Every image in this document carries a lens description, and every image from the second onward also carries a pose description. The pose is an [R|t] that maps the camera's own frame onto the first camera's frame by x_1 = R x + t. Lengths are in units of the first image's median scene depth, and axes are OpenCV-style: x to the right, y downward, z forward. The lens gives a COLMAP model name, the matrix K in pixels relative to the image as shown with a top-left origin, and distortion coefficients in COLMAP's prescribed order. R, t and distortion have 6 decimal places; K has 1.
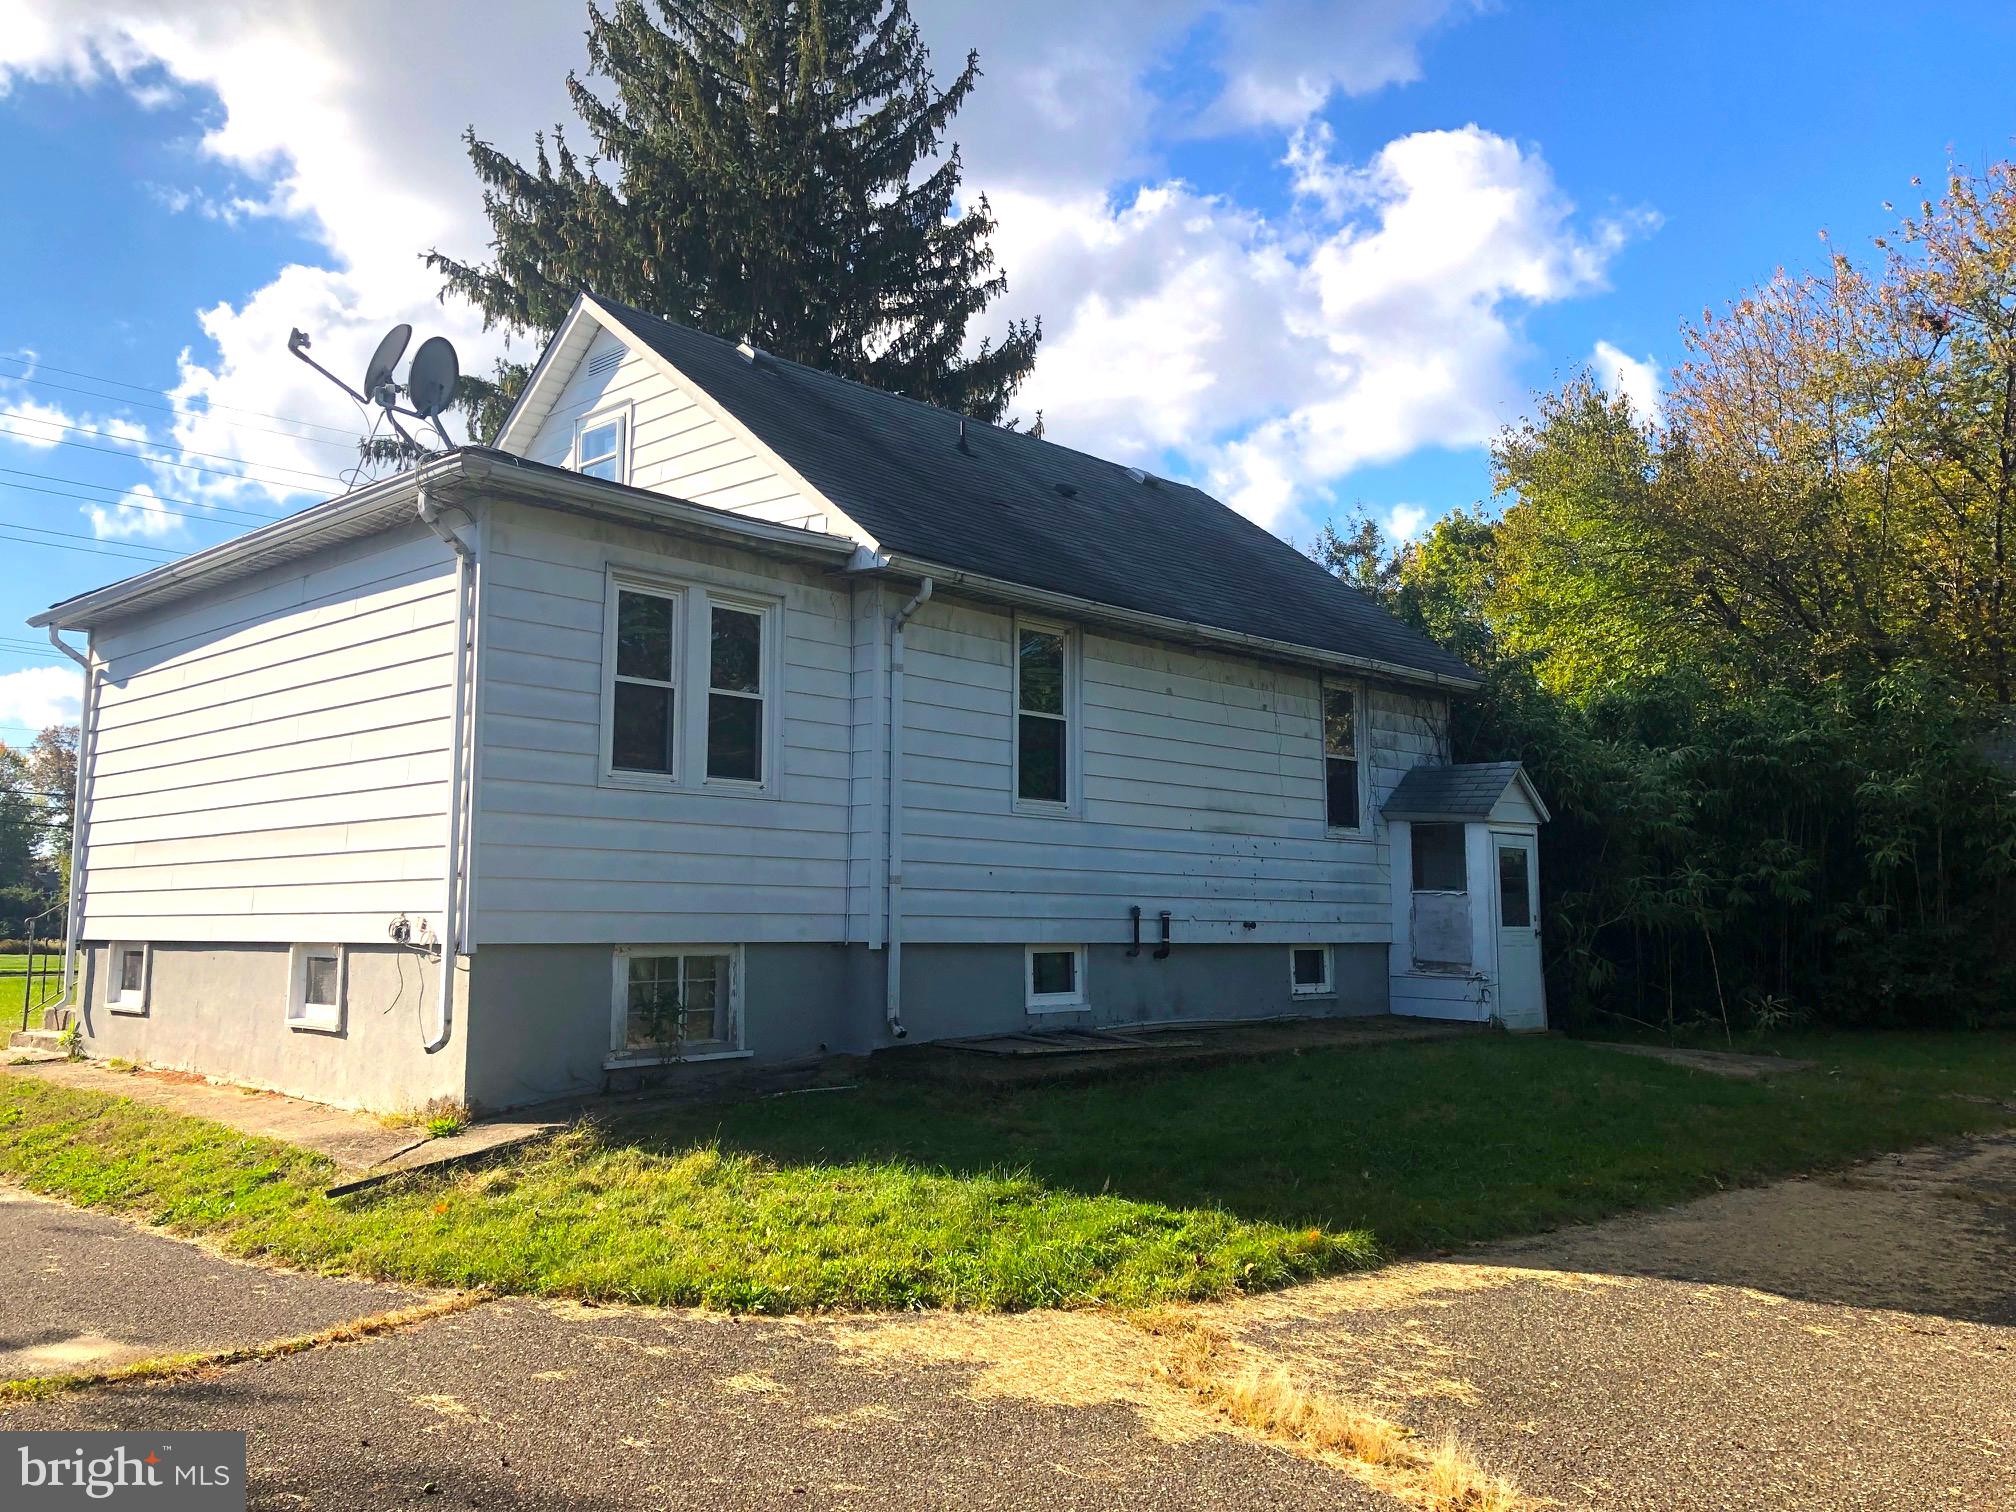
lens RADIAL K [[1627.7, 0, 1003.8], [0, 1627.7, 751.0], [0, 0, 1]] dist [0.013628, 0.006807]
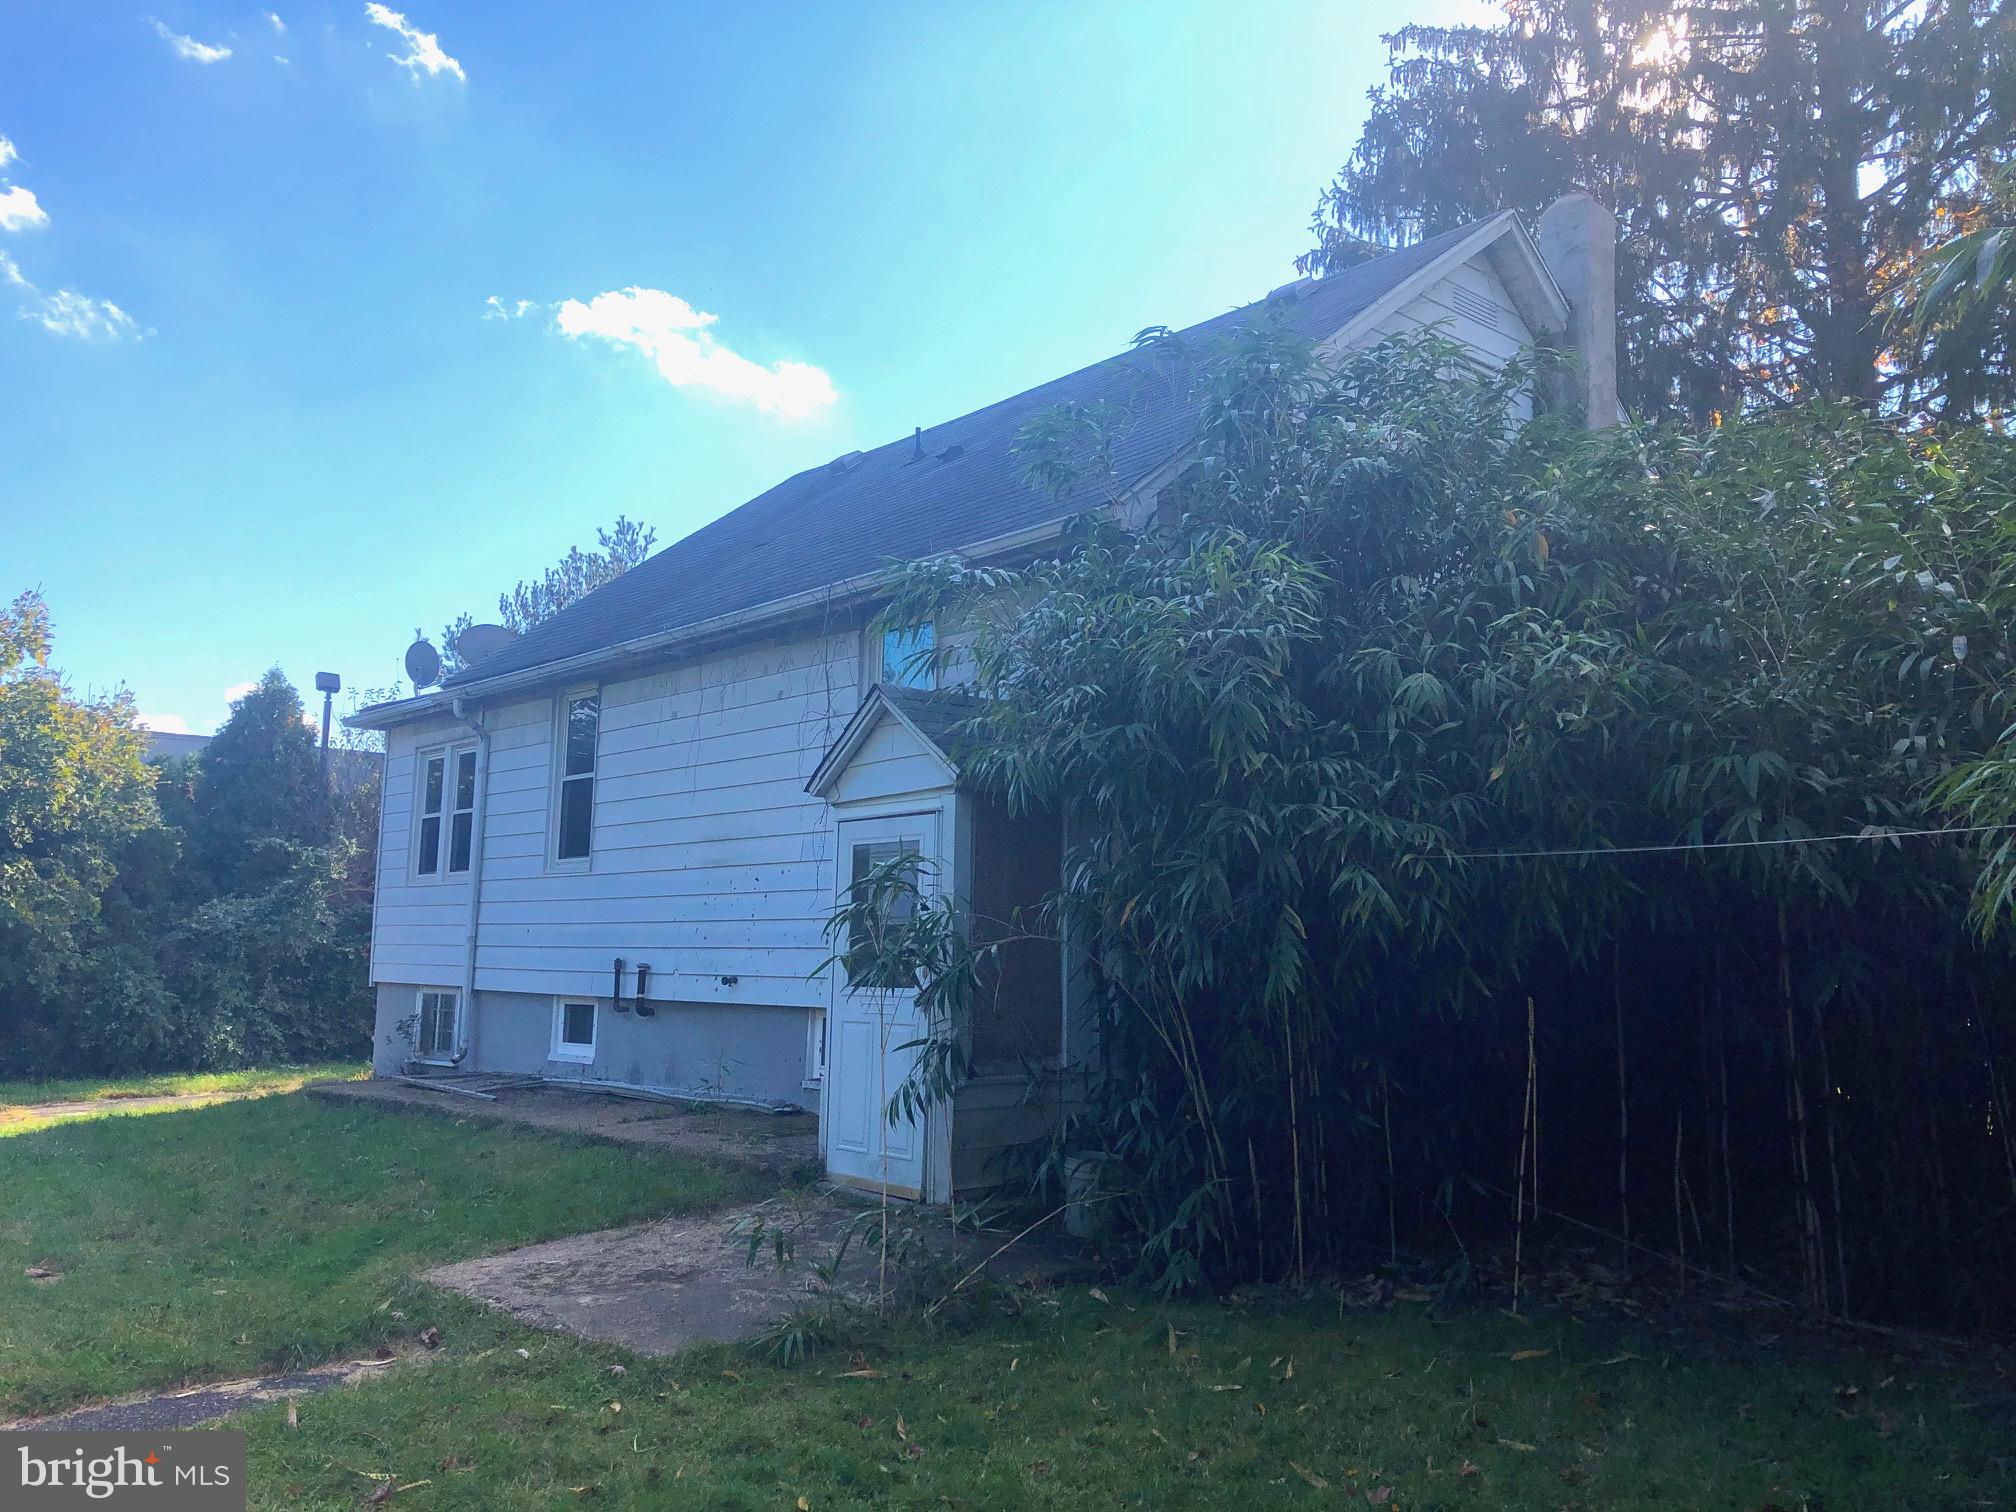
lens RADIAL K [[1627.7, 0, 1009.0], [0, 1627.7, 756.5], [0, 0, 1]] dist [0.013628, 0.006807]
pose [[-0.061460, -0.133230, -0.989178, 0.995457], [0.094534, 0.985819, -0.138651, 0.129675], [0.993623, -0.102033, -0.047994, 1.256867]]
